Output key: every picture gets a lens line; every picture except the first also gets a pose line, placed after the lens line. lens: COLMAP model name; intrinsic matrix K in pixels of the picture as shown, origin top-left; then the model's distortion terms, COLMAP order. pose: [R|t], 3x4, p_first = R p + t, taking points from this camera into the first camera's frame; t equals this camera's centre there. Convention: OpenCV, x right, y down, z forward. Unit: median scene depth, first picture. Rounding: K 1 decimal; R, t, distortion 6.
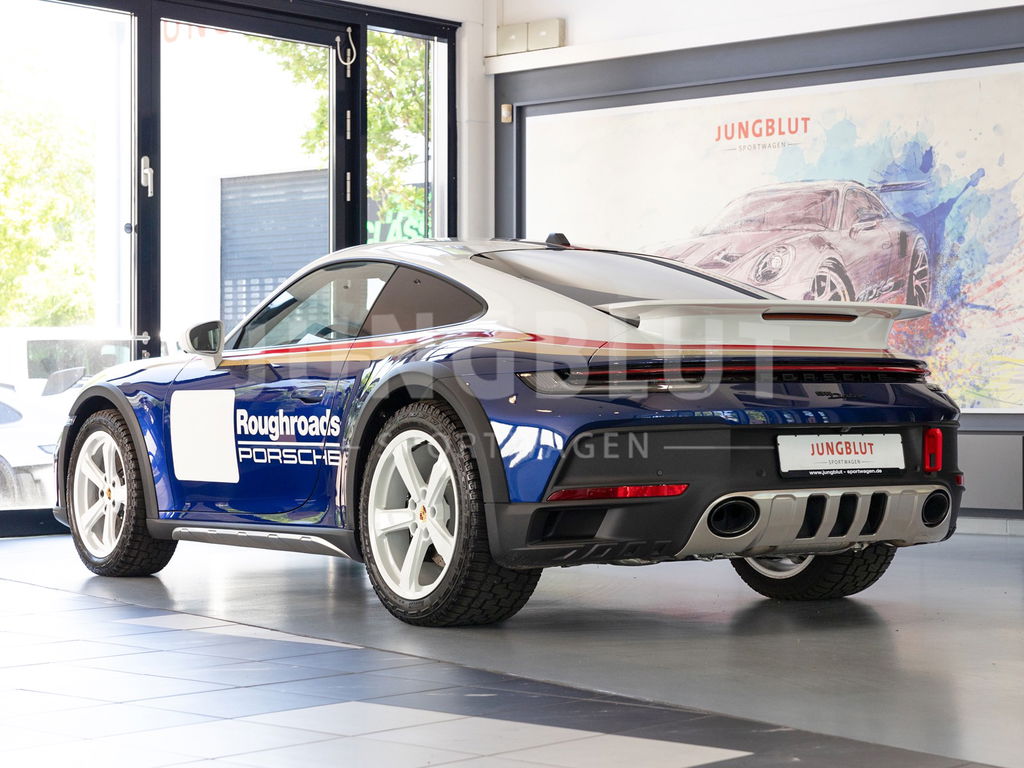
lens RADIAL K [[2245.7, 0, 512.0], [0, 2245.7, 384.0], [0, 0, 1]] dist [0.022113, -0.240481]
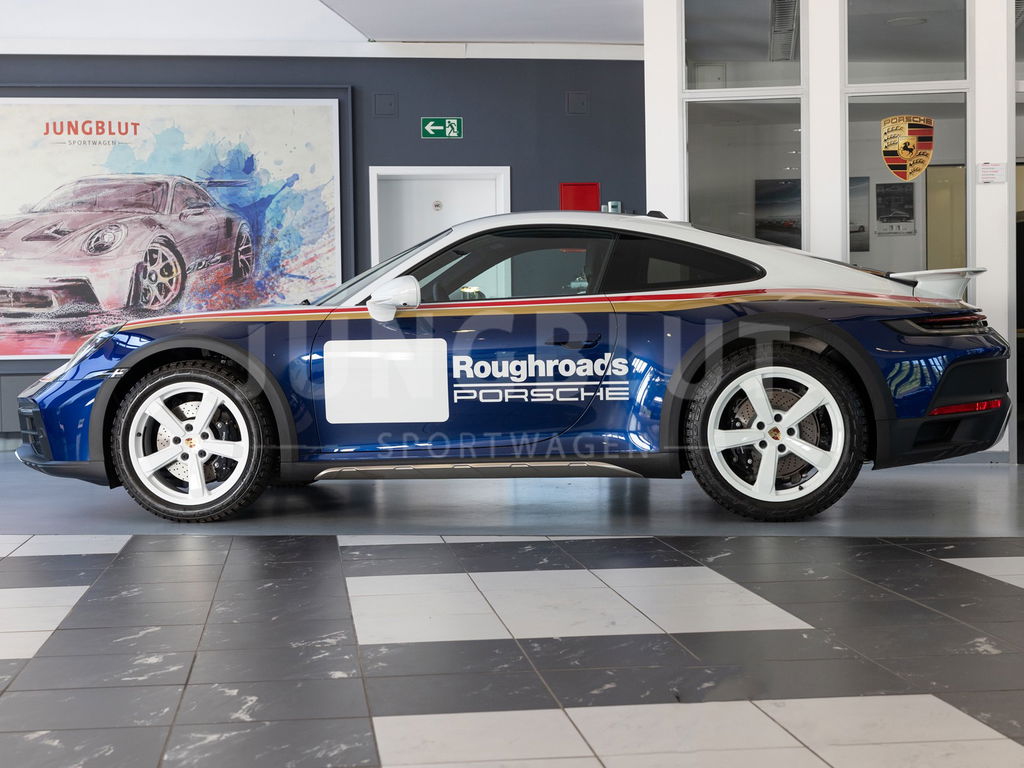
lens RADIAL K [[1558.1, 0, 512.0], [0, 1558.1, 384.0], [0, 0, 1]] dist [-0.004454, -0.042325]
pose [[0.656891, -0.032954, 0.753265, -0.412781], [0.010451, 0.999346, 0.034606, -0.000717], [-0.753913, -0.014861, 0.656806, 0.282638]]
